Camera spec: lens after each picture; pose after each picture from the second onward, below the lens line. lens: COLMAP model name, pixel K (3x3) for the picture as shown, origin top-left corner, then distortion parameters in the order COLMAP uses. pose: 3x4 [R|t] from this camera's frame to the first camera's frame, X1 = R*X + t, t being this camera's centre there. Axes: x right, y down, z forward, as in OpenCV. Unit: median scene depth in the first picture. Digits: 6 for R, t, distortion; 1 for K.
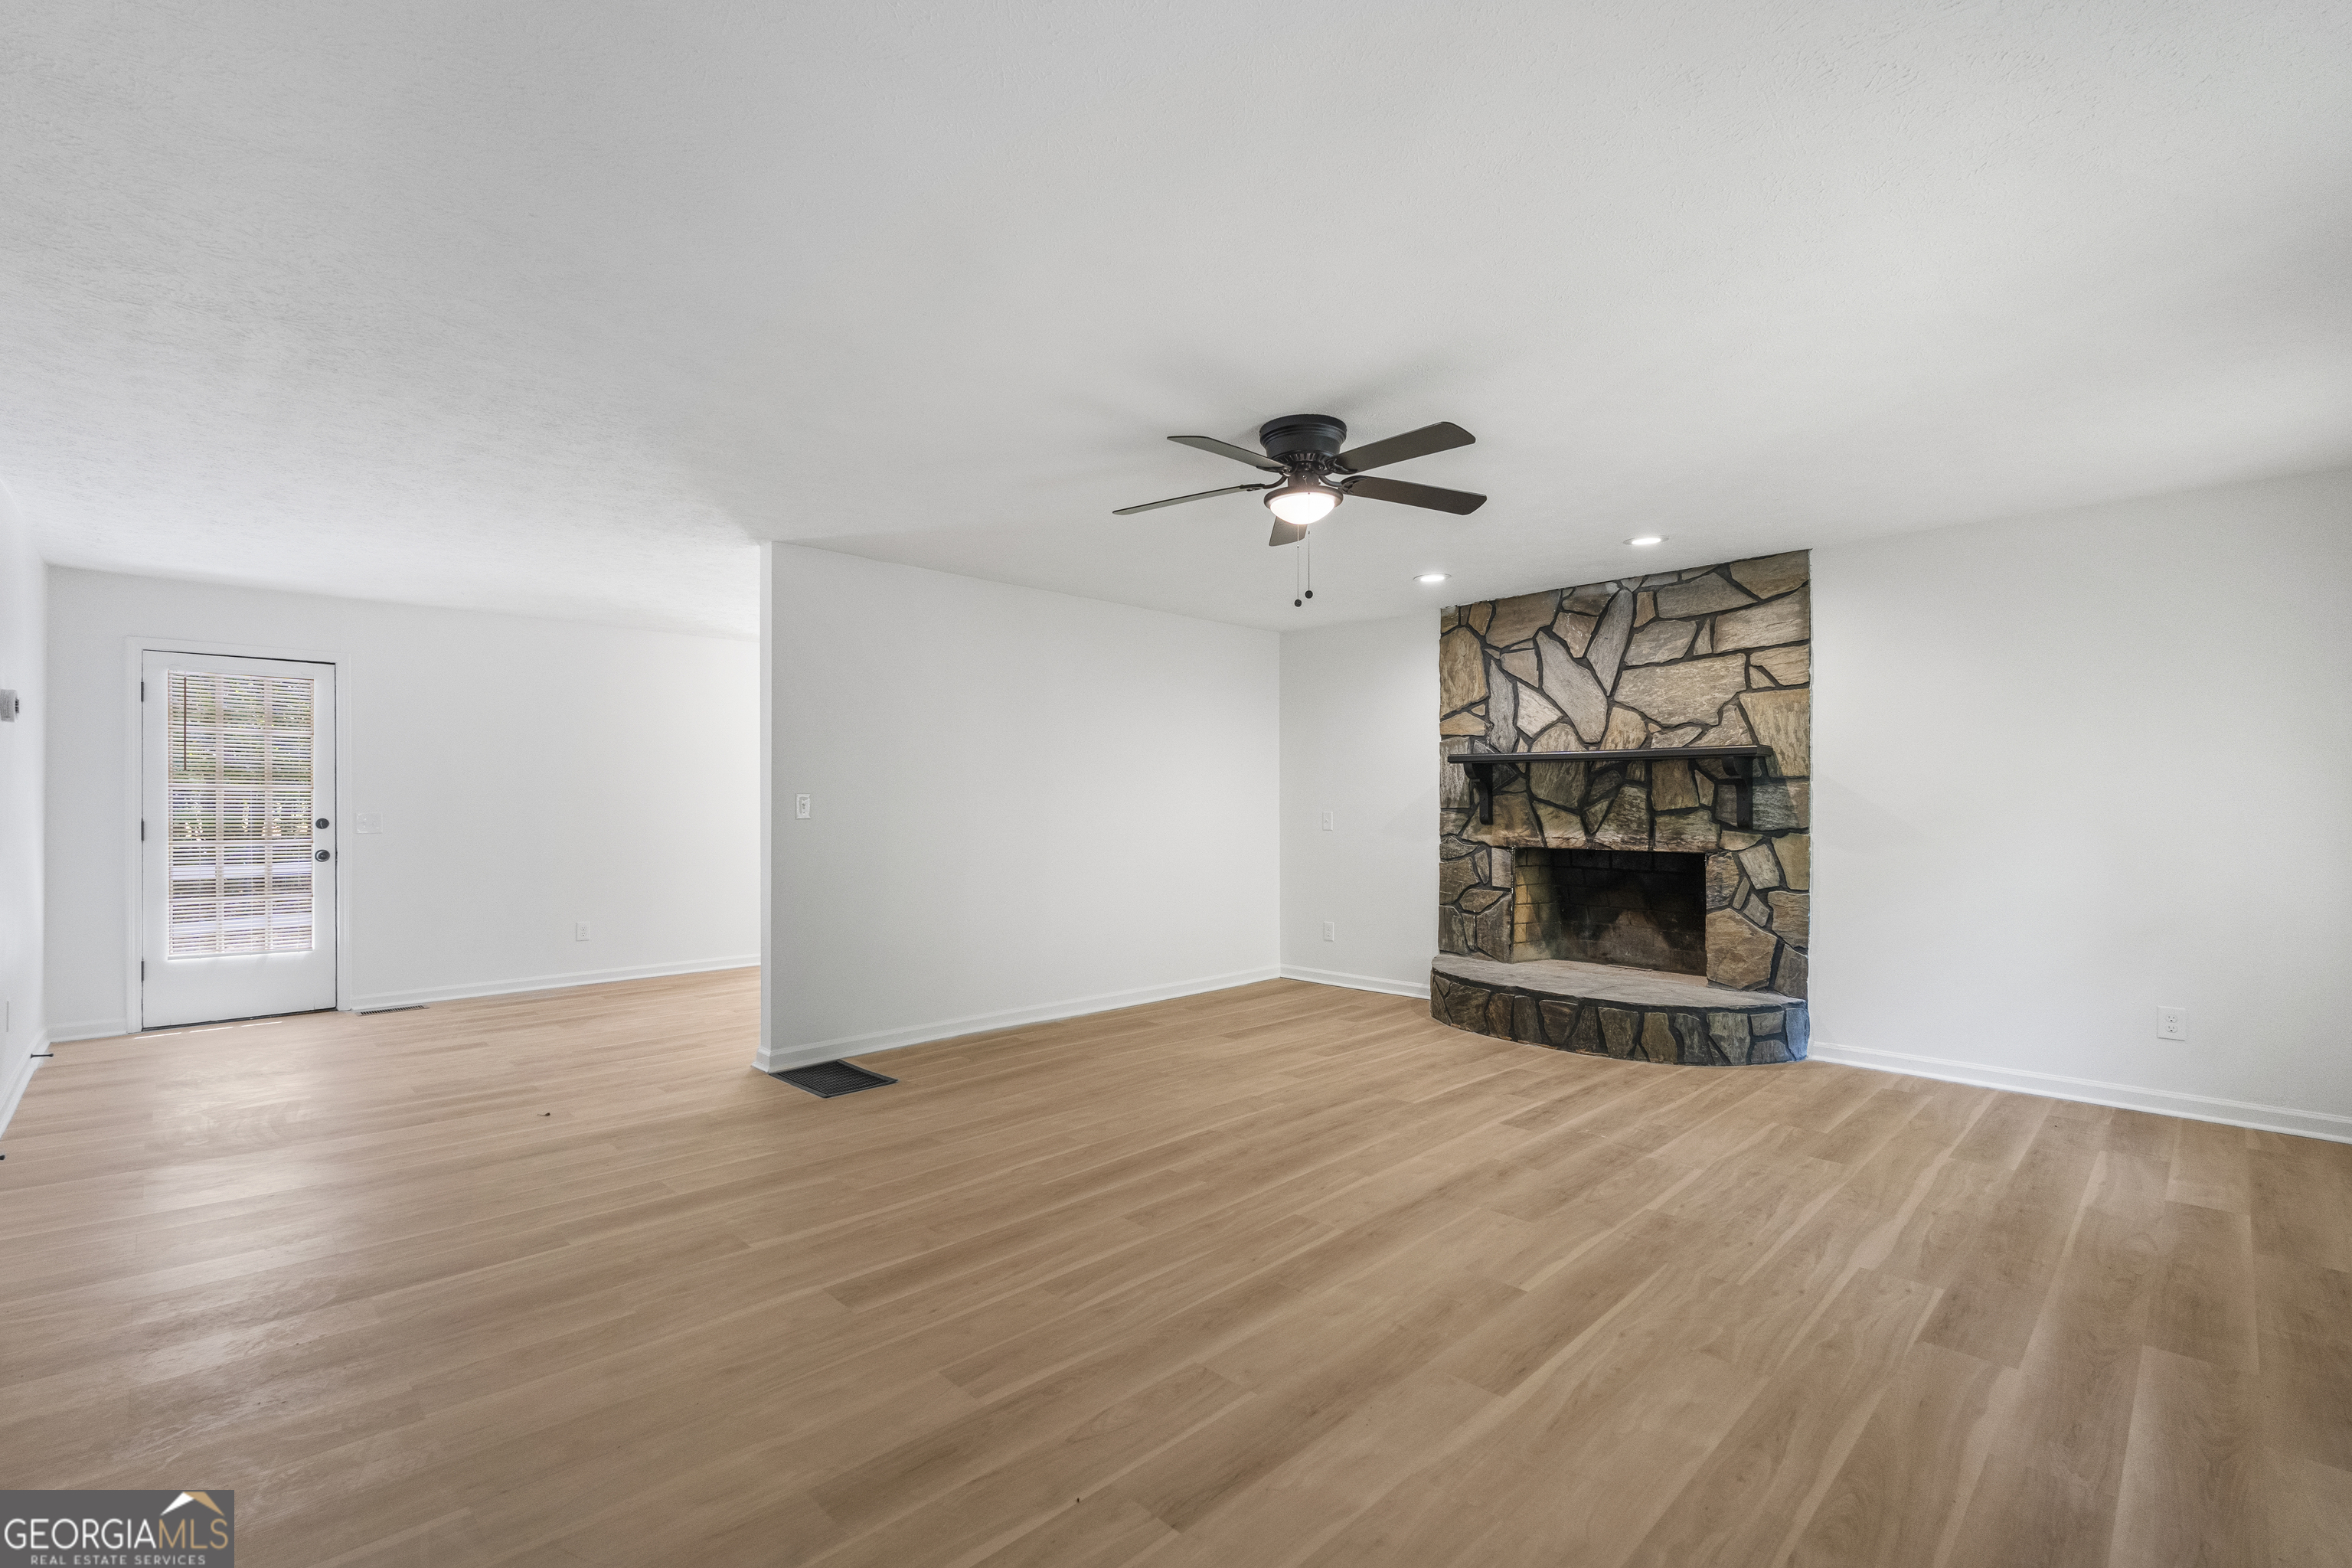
lens RADIAL K [[1037.6, 0, 1177.5], [0, 1037.6, 787.8], [0, 0, 1]] dist [0.000159, -0.000637]
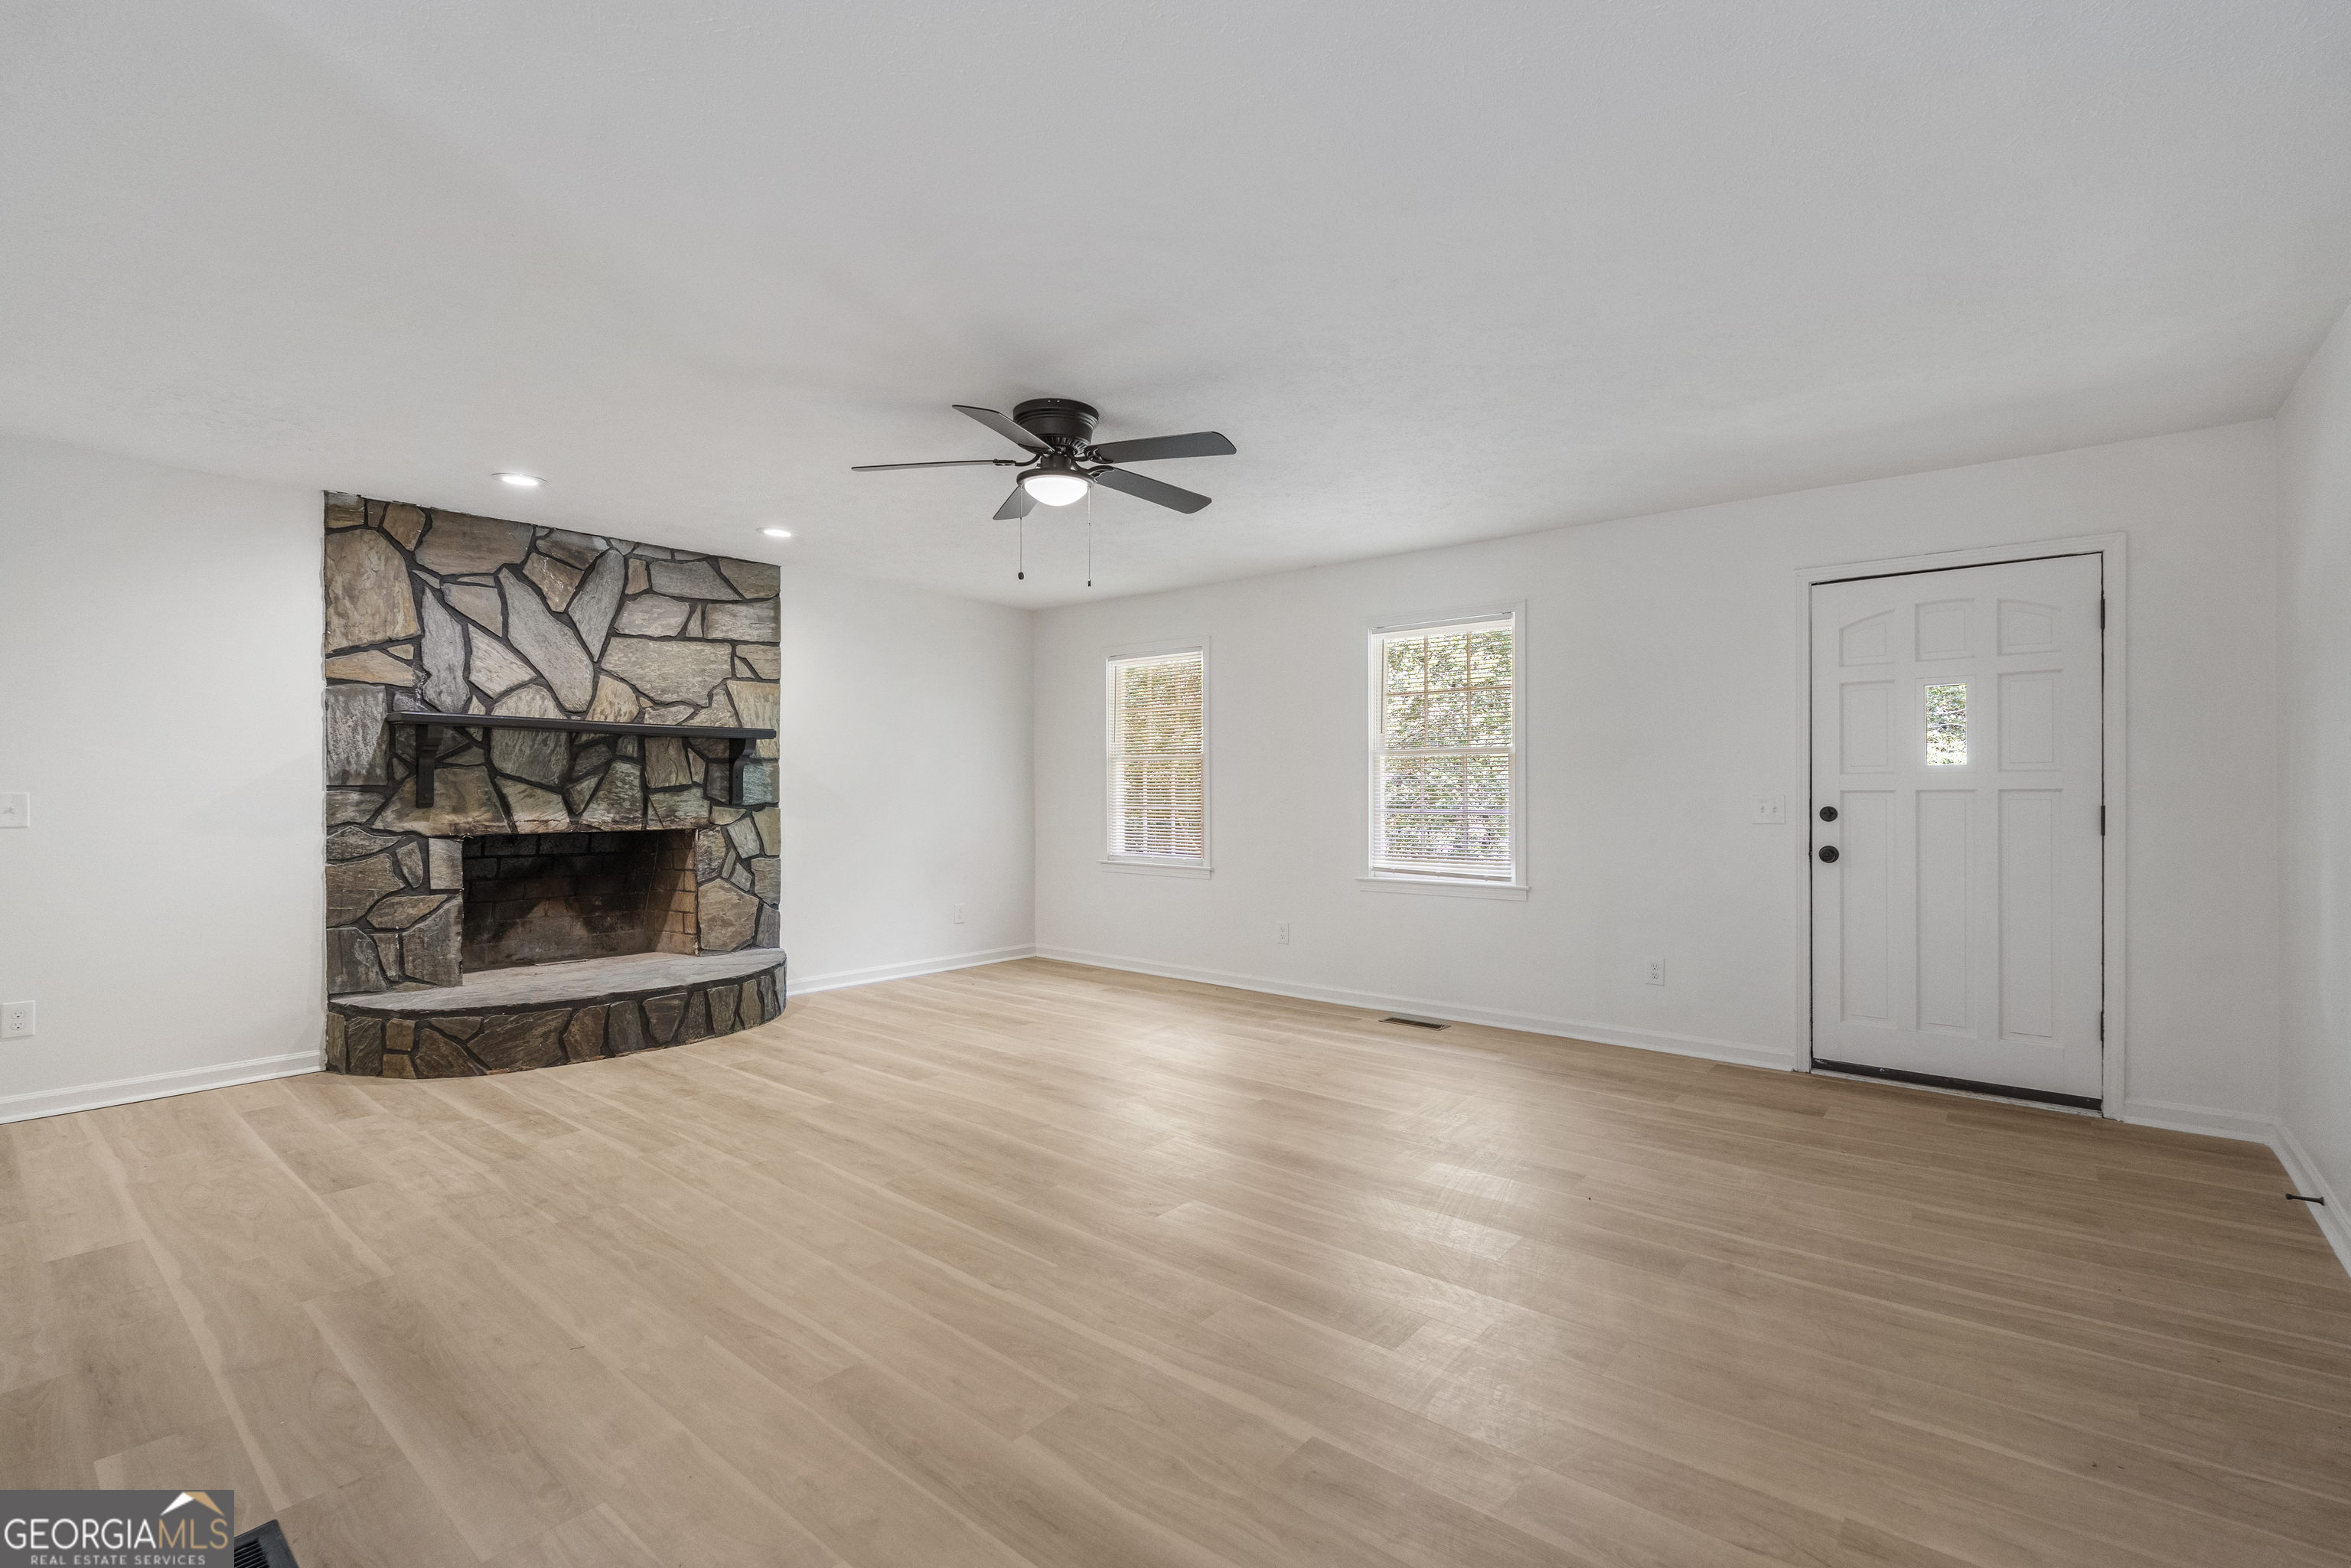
lens RADIAL K [[1037.1, 0, 1181.7], [0, 1037.1, 771.8], [0, 0, 1]] dist [0.000159, -0.000637]
pose [[-0.091099, 0.013964, 0.995744, -0.557951], [-0.018073, 0.999714, -0.015673, 0.013121], [-0.995678, -0.019424, -0.090820, 0.597335]]
